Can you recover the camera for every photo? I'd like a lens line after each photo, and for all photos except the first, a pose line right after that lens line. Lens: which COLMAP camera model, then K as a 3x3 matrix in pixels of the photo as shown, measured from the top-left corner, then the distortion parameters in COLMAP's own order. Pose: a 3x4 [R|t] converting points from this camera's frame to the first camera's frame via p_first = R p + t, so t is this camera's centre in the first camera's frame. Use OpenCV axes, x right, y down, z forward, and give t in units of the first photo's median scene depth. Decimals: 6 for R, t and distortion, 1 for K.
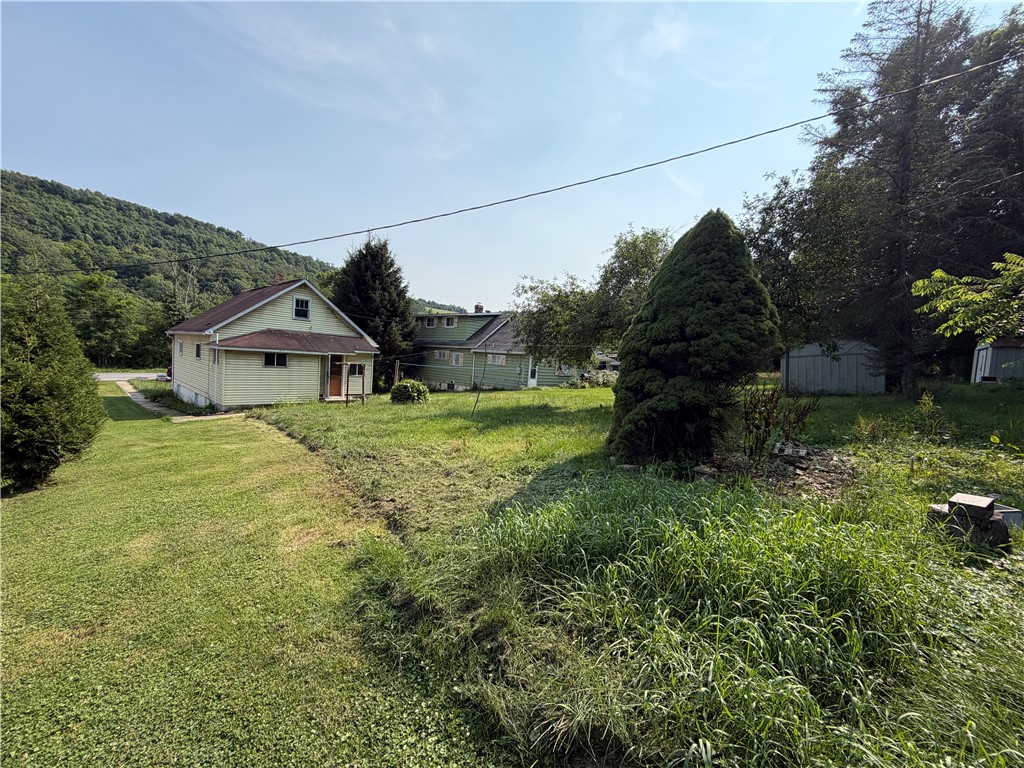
lens RADIAL K [[408.3, 0, 511.0], [0, 408.3, 383.1], [0, 0, 1]] dist [0.000890, 0.000544]
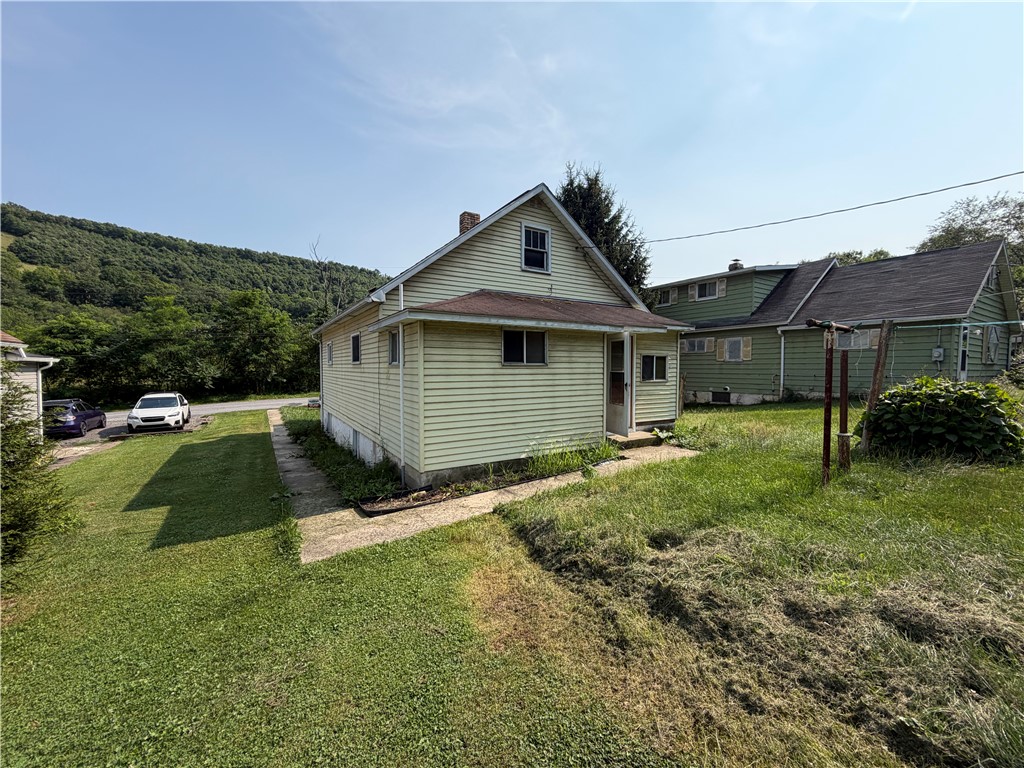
lens RADIAL K [[408.3, 0, 512.7], [0, 408.3, 383.2], [0, 0, 1]] dist [0.000890, 0.000544]
pose [[0.961406, -0.056227, -0.269329, -0.272692], [0.048374, 0.998191, -0.035712, -0.004677], [0.270849, 0.021305, 0.962386, 0.346771]]
